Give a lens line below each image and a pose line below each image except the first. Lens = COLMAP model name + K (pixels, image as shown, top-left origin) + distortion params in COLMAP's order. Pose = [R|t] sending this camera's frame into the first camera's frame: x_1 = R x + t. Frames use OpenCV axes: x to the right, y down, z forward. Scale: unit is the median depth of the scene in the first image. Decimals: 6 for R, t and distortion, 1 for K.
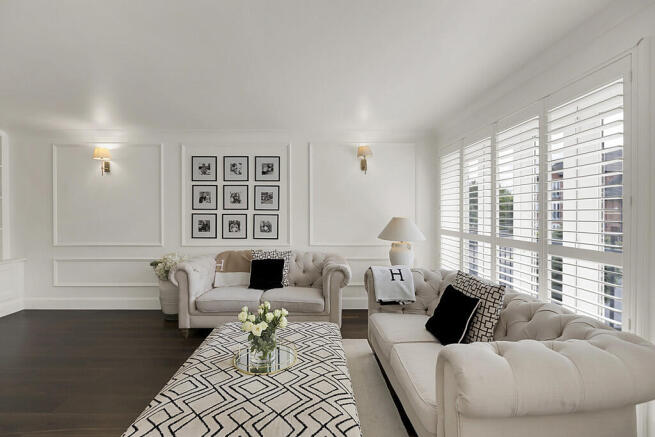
lens RADIAL K [[298.3, 0, 316.2], [0, 298.3, 214.3], [0, 0, 1]] dist [-0.003170, -0.000212]
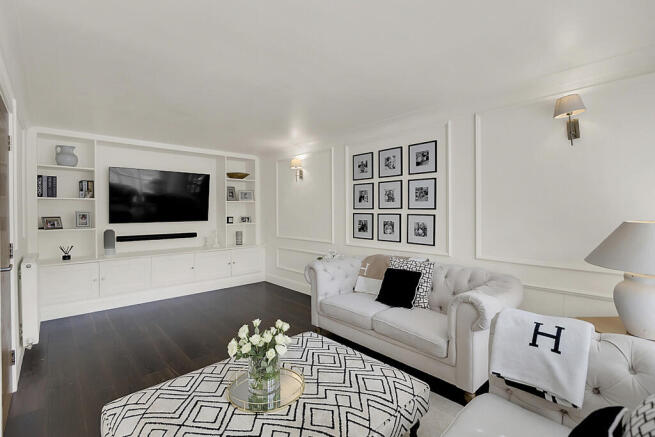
lens RADIAL K [[298.3, 0, 327.8], [0, 298.3, 214.4], [0, 0, 1]] dist [-0.003170, -0.000212]
pose [[0.680719, 0.006056, -0.732519, 0.255776], [-0.005097, 0.999981, 0.003530, -0.001436], [0.732527, 0.001331, 0.680737, 0.261007]]
